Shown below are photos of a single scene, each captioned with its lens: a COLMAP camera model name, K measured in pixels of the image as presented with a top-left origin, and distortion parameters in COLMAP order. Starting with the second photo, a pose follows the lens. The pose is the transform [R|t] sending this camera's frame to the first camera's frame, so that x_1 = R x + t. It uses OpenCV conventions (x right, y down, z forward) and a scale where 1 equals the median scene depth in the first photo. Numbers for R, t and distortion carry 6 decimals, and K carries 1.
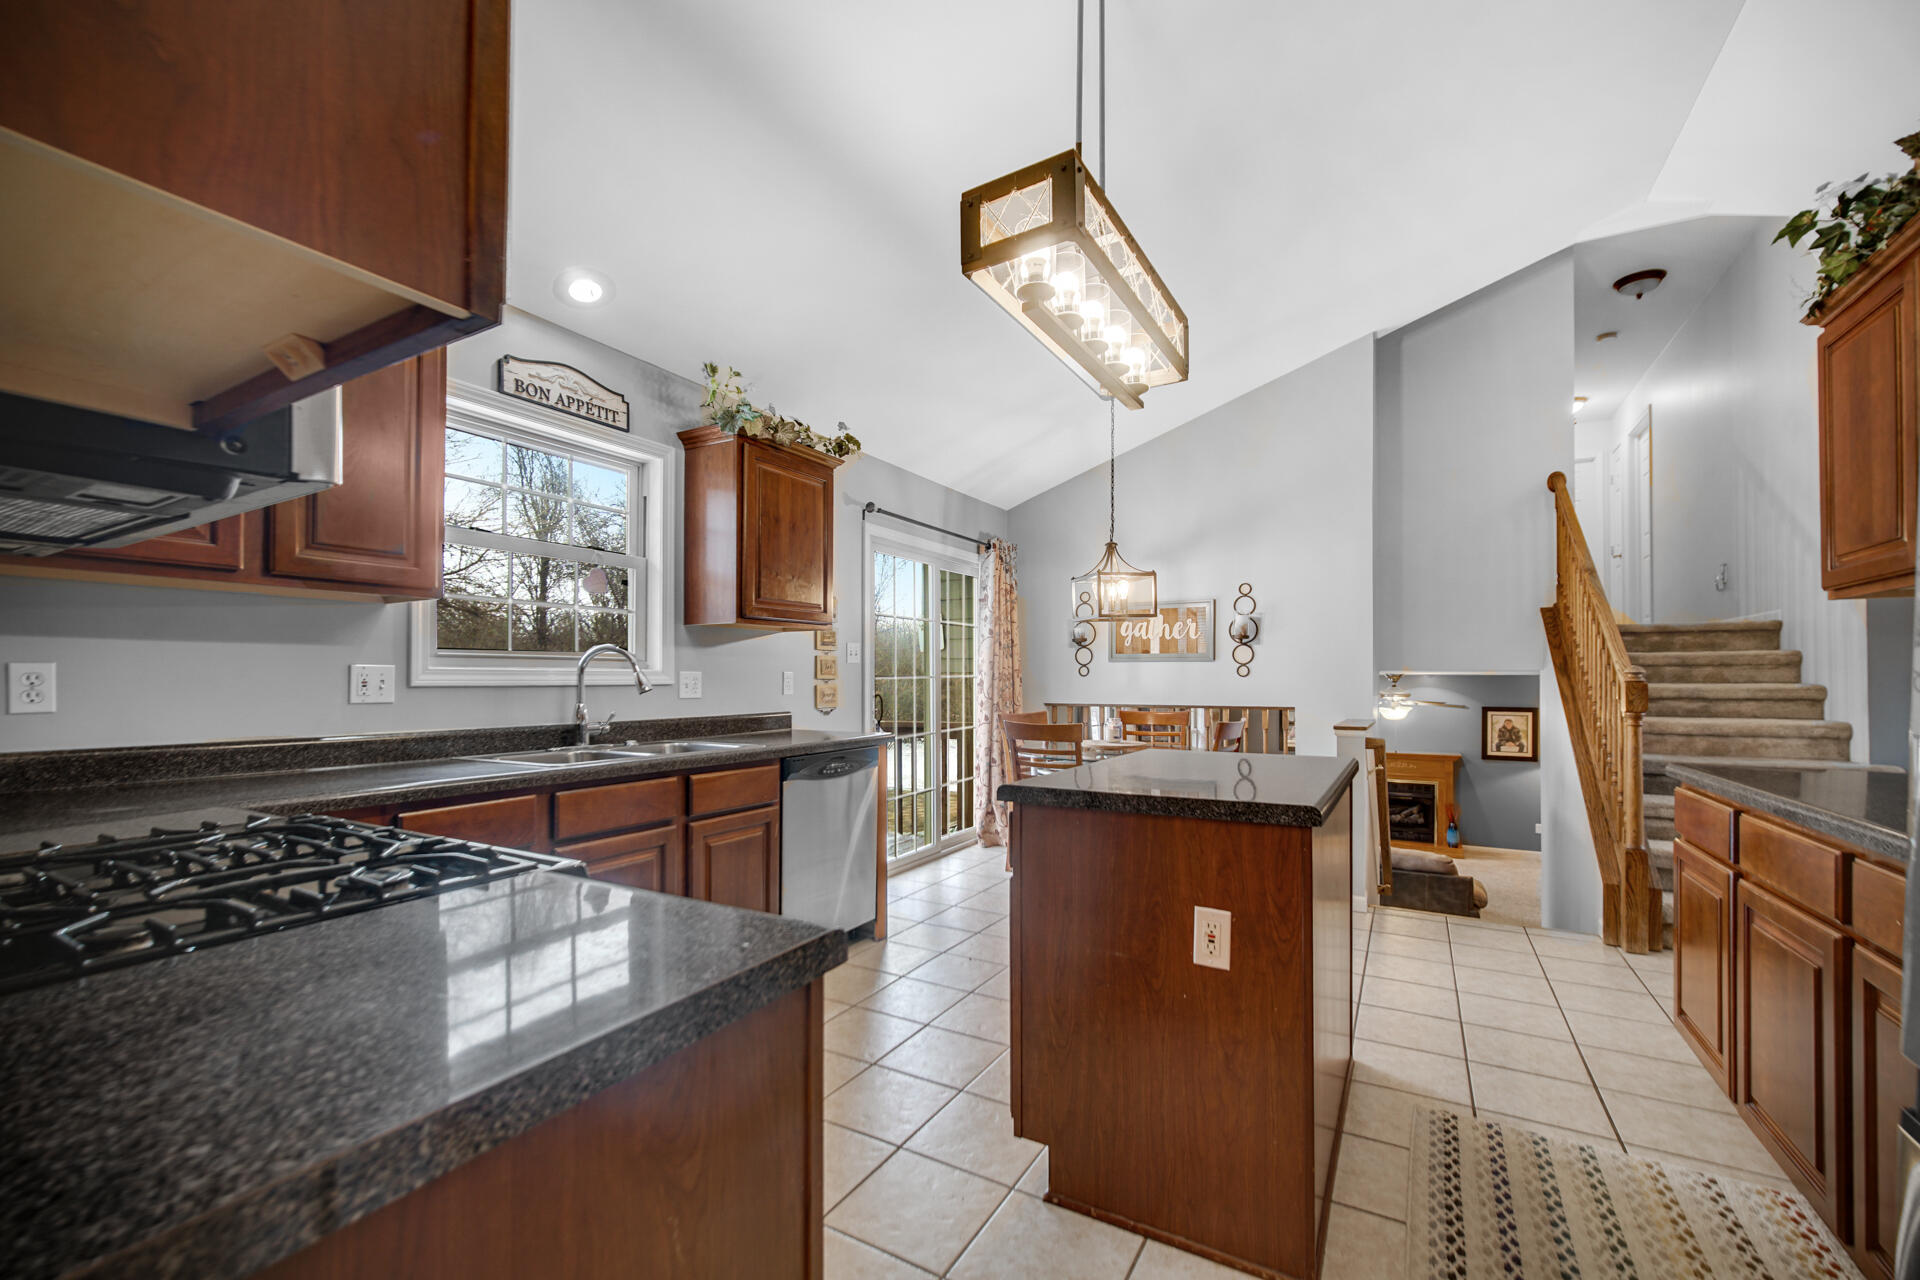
lens RADIAL K [[767.5, 0, 964.0], [0, 767.5, 662.0], [0, 0, 1]] dist [-0.005768, 0.000529]
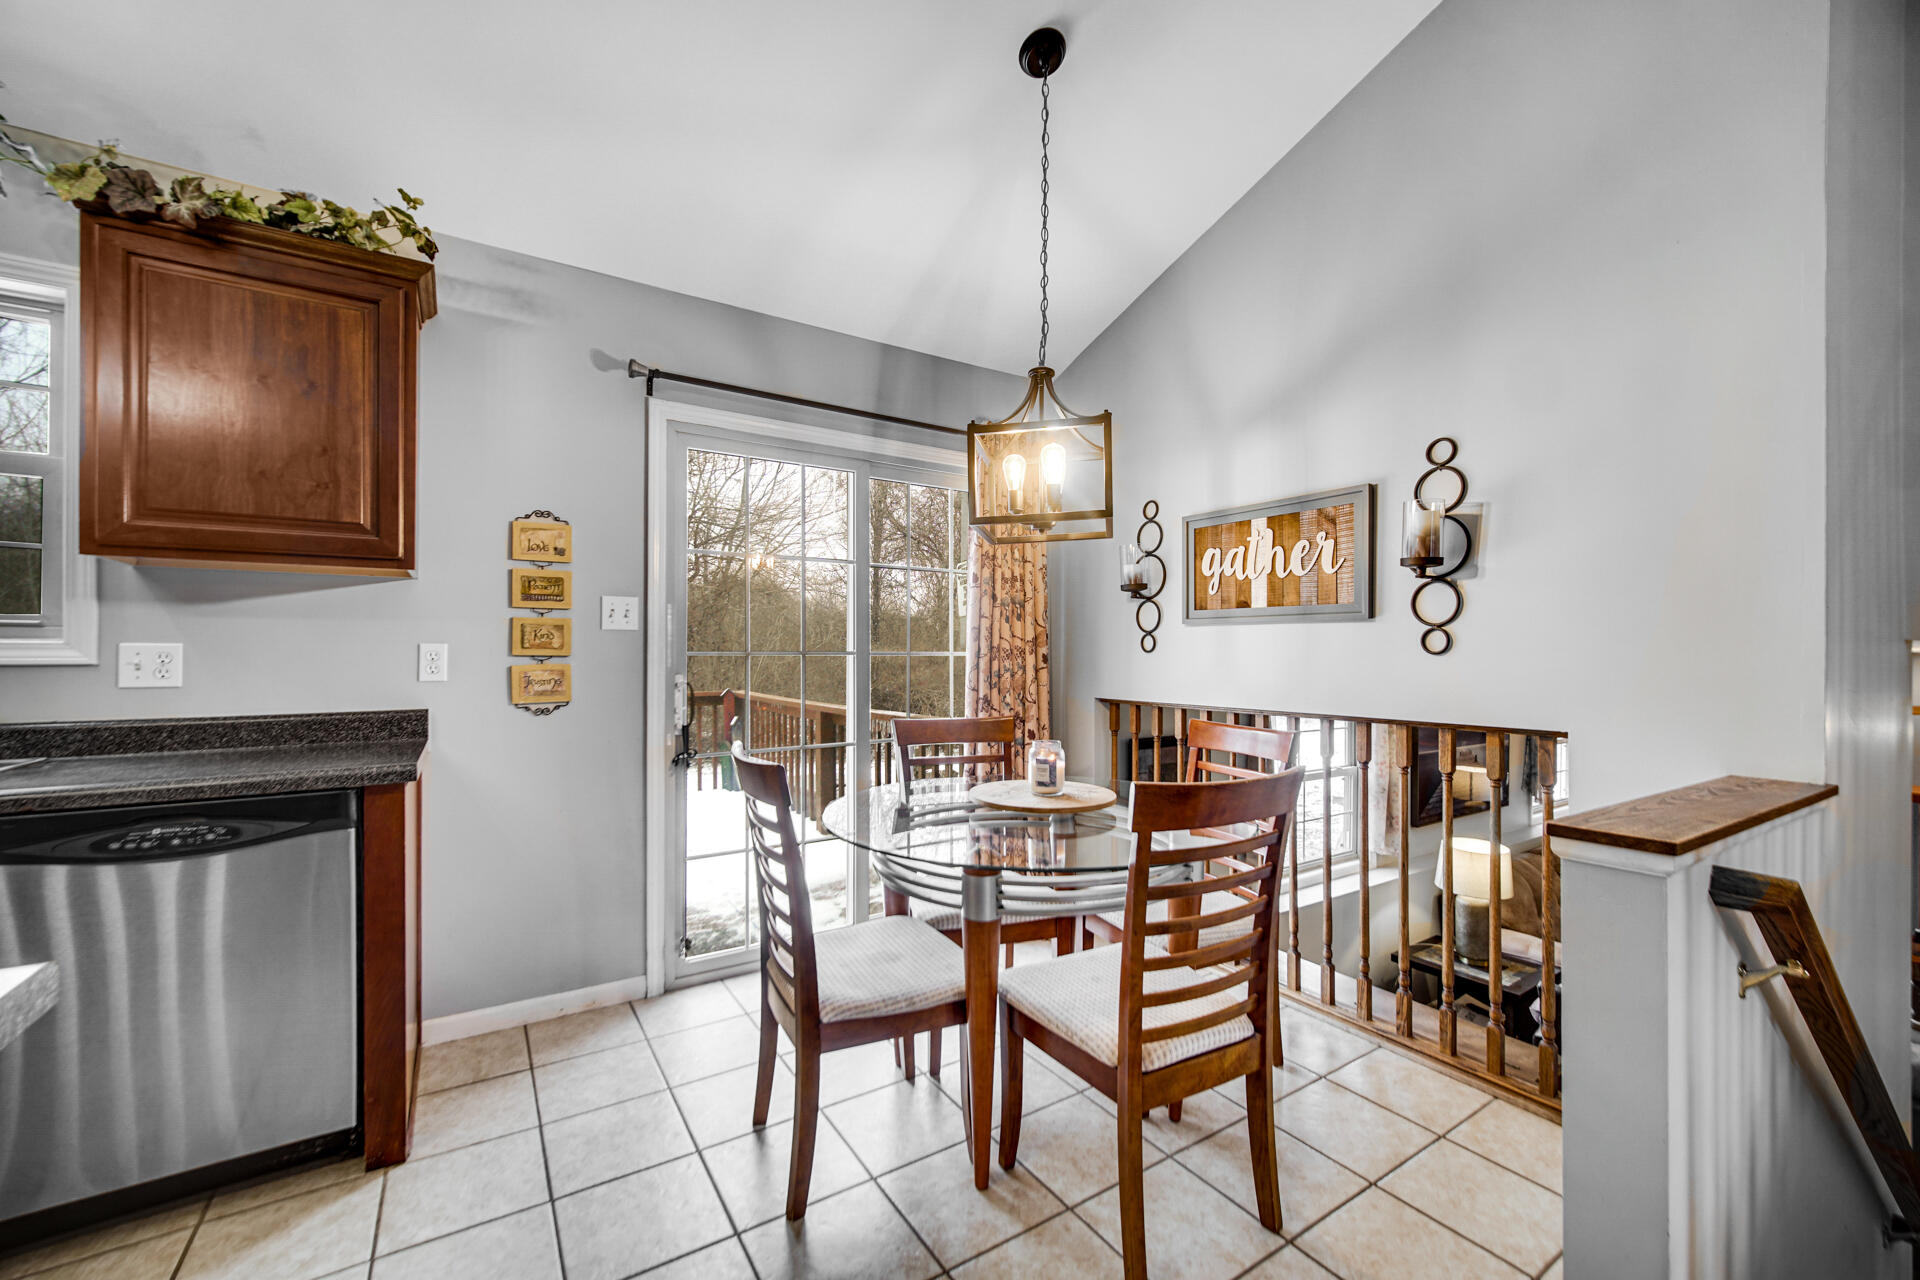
lens RADIAL K [[767.5, 0, 972.1], [0, 767.5, 645.6], [0, 0, 1]] dist [-0.005768, 0.000529]
pose [[0.892105, -0.001773, -0.451825, 0.324052], [0.007307, 0.999918, 0.010504, 0.007931], [0.451770, -0.012672, 0.892045, 0.492634]]
